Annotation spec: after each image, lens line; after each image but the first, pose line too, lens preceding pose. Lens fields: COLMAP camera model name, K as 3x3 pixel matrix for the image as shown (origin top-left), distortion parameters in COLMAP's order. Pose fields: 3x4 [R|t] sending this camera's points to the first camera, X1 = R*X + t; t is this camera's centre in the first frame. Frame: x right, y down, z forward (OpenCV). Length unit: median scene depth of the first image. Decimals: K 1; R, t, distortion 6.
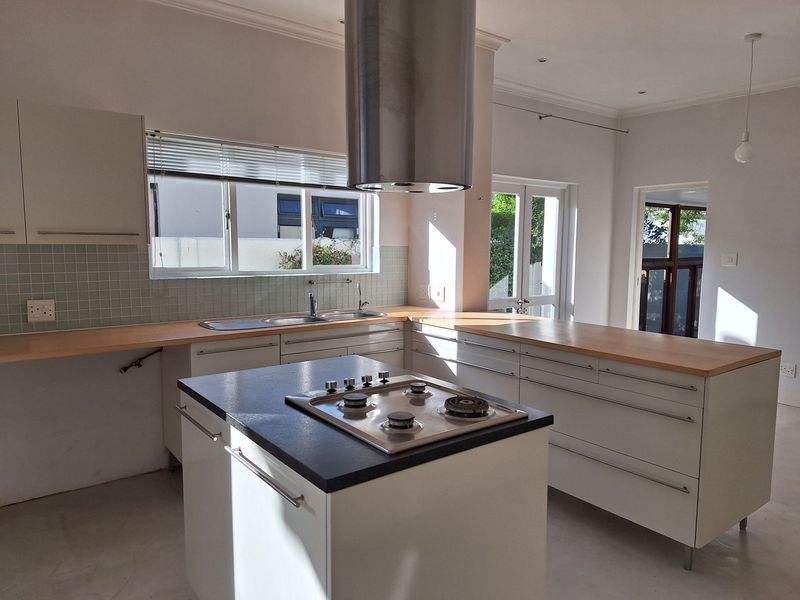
lens RADIAL K [[559.1, 0, 395.2], [0, 559.1, 308.2], [0, 0, 1]] dist [0.042423, -0.038997]
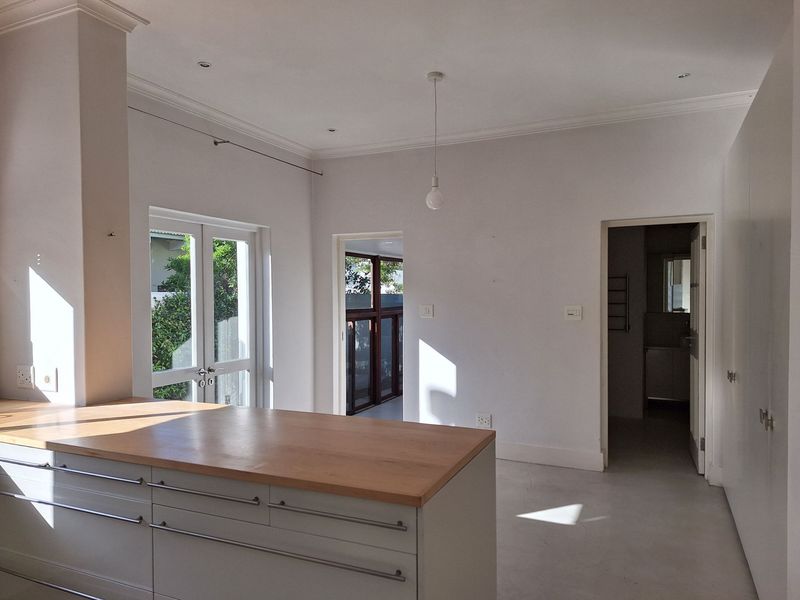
lens RADIAL K [[559.1, 0, 404.5], [0, 559.1, 299.5], [0, 0, 1]] dist [0.042423, -0.038997]
pose [[0.876883, -0.013584, 0.480512, 0.092927], [0.061326, 0.994594, -0.083796, -0.027776], [-0.476776, 0.102947, 0.872976, 0.169115]]
